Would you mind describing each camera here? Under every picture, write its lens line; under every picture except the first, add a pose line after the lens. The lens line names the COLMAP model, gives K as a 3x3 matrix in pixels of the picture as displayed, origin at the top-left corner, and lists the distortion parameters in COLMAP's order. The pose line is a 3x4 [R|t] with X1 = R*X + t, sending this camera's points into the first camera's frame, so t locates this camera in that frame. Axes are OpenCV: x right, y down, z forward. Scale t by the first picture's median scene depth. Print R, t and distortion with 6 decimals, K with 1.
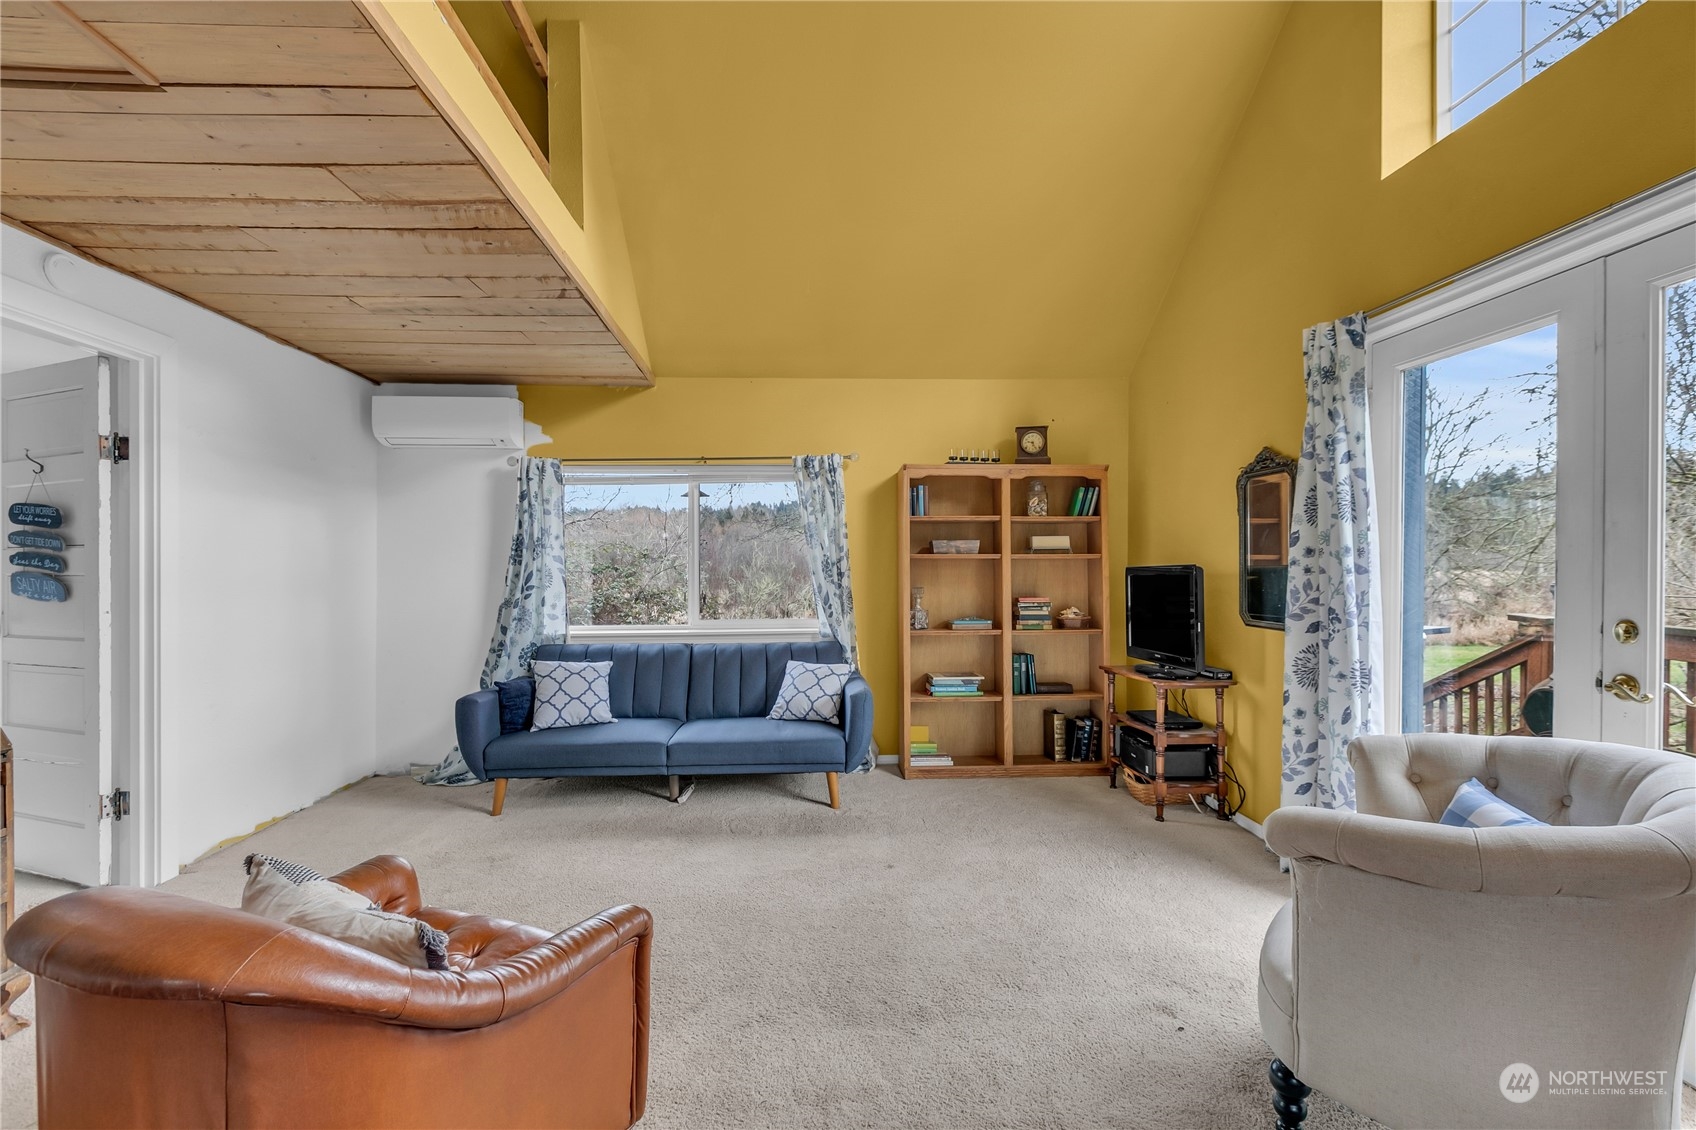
lens RADIAL K [[767.2, 0, 845.5], [0, 767.2, 576.7], [0, 0, 1]] dist [-0.000806, 0.000377]
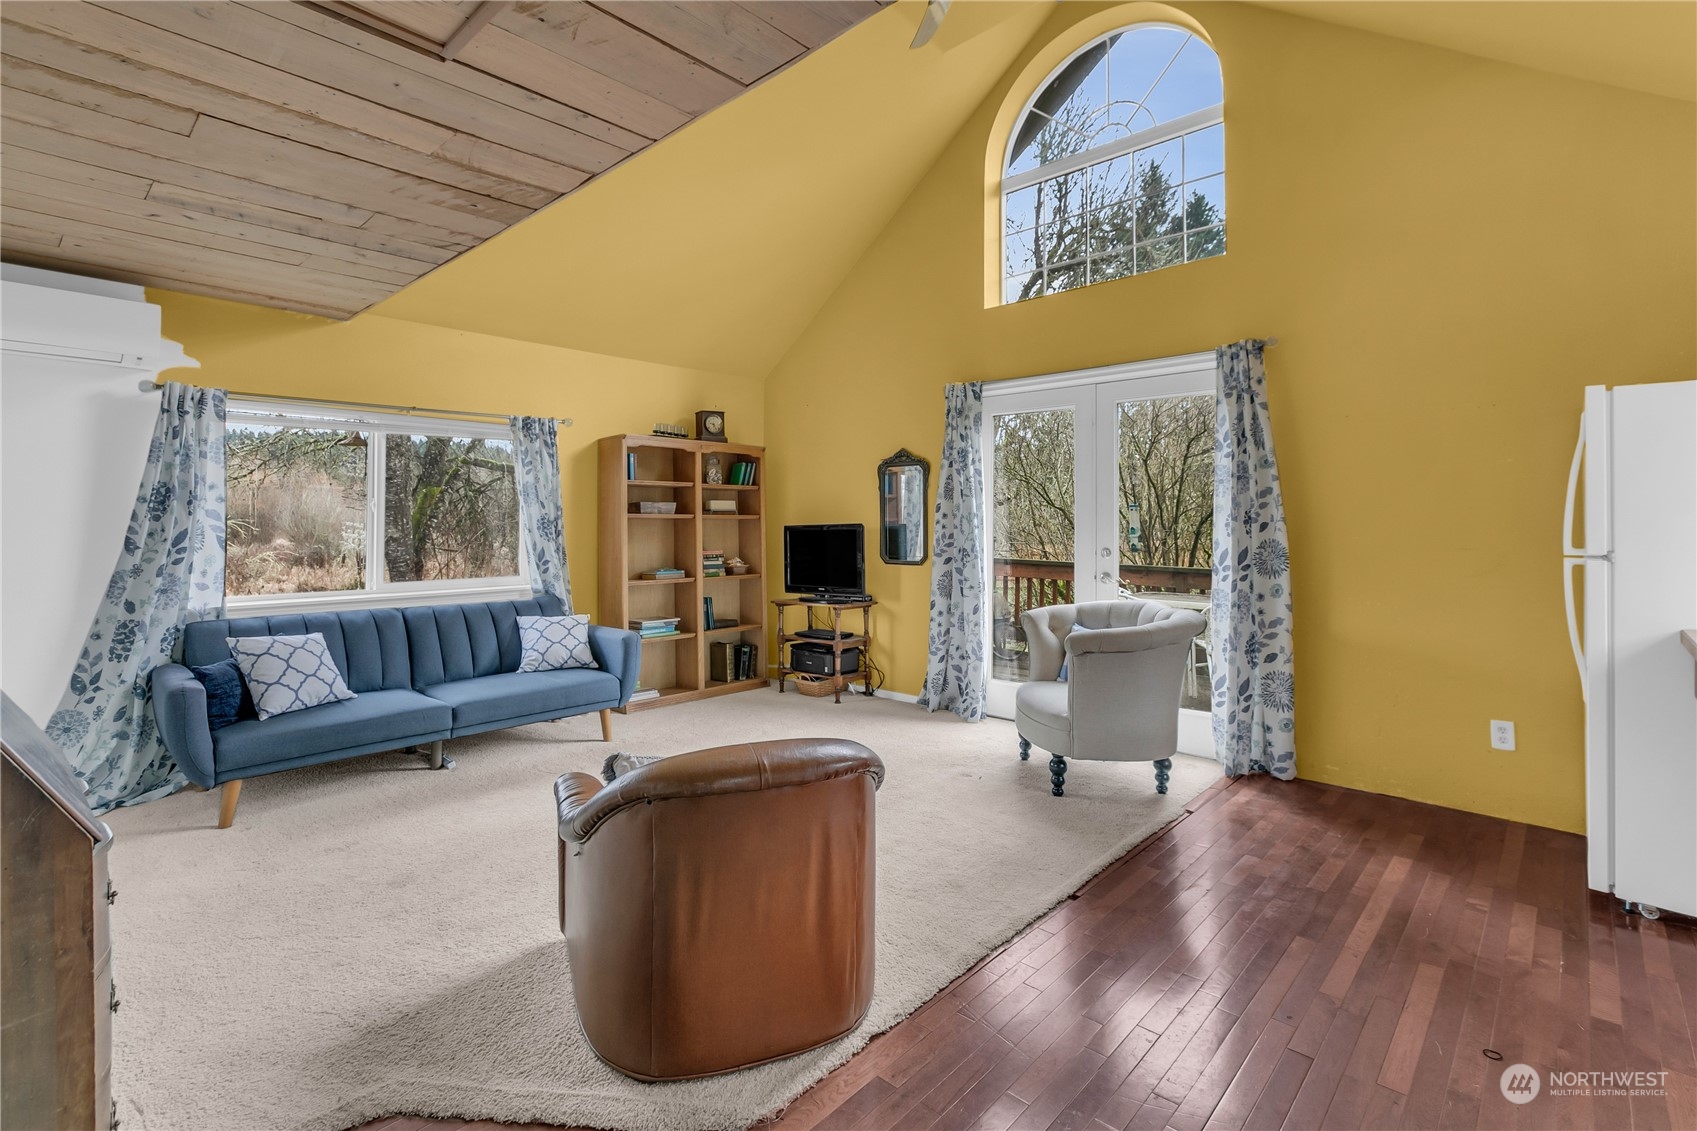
lens RADIAL K [[791.9, 0, 846.6], [0, 791.9, 532.2], [0, 0, 1]] dist [0.001330, 0.000343]
pose [[0.719110, -0.003105, 0.694889, -0.489970], [0.009124, 0.999946, -0.004973, 0.006481], [-0.694836, 0.009916, 0.719100, -0.059190]]
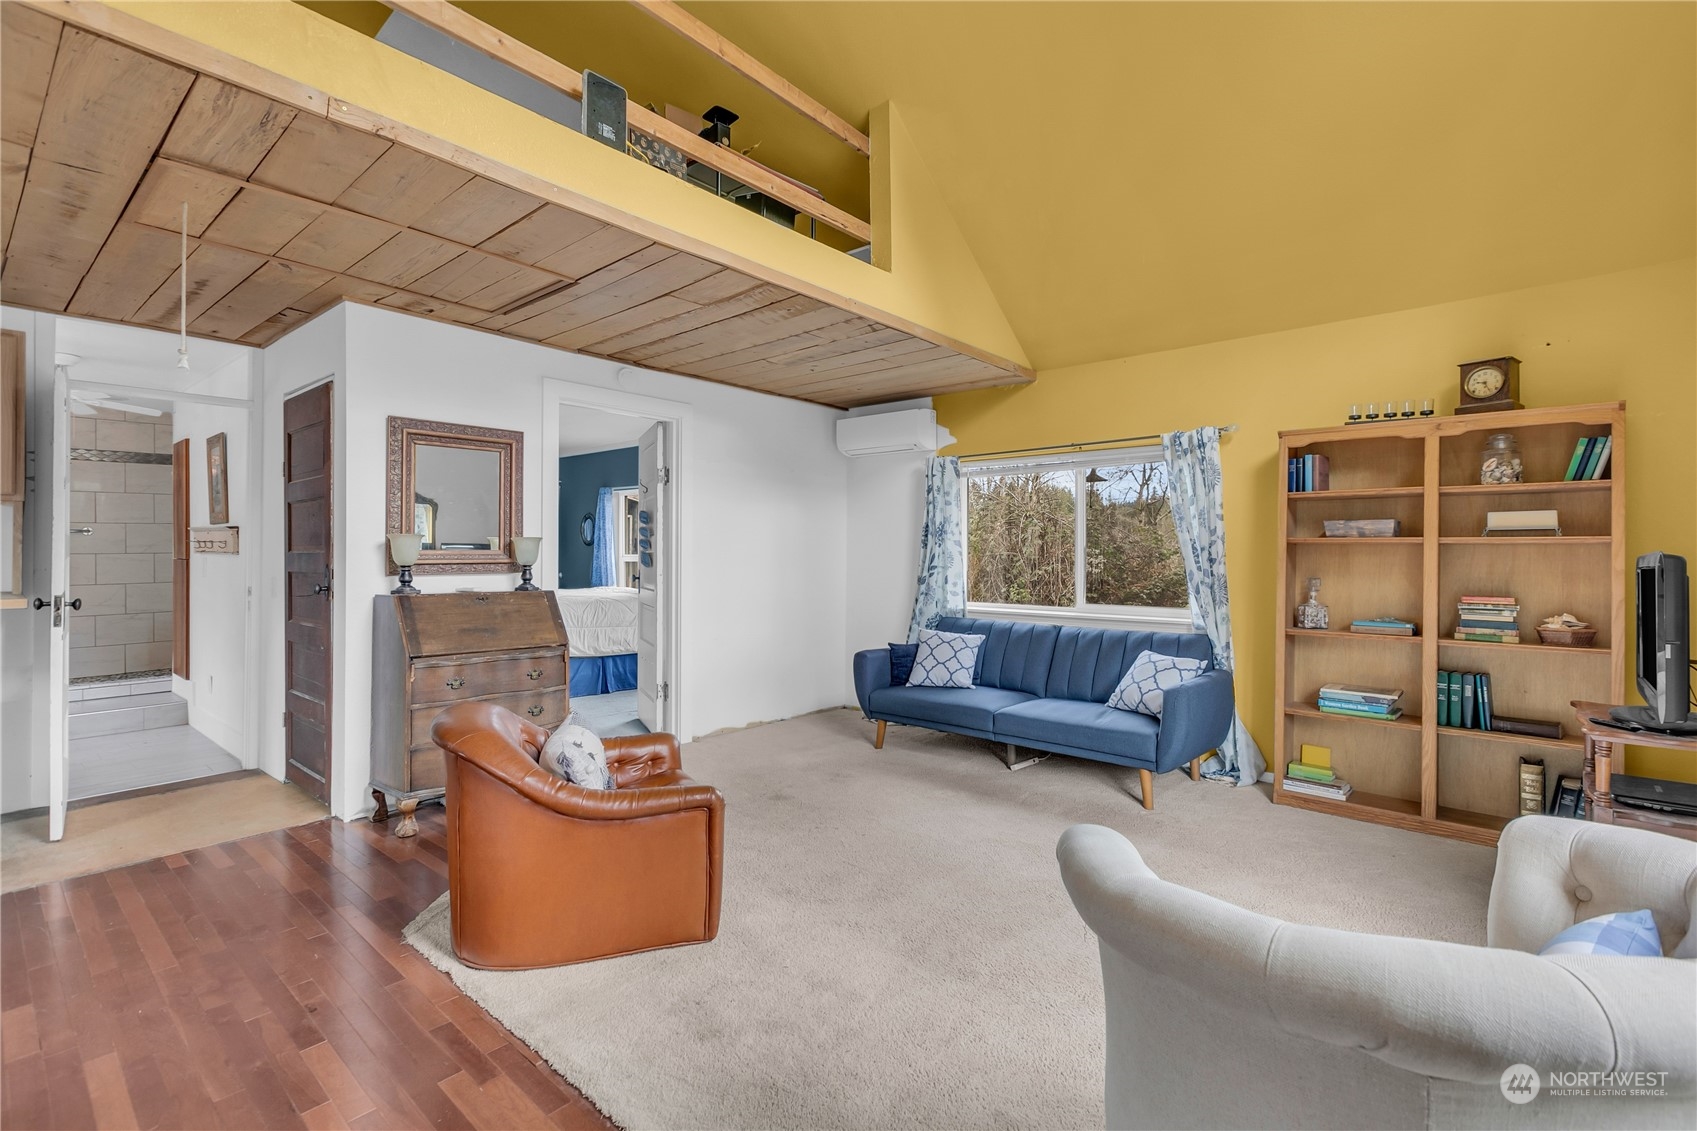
lens RADIAL K [[774.6, 0, 848.5], [0, 774.6, 565.5], [0, 0, 1]] dist [-0.001653, 0.000193]
pose [[0.712428, 0.020812, -0.701437, 0.335427], [-0.017220, 0.999778, 0.012174, -0.001118], [0.701534, 0.003405, 0.712628, 0.058172]]
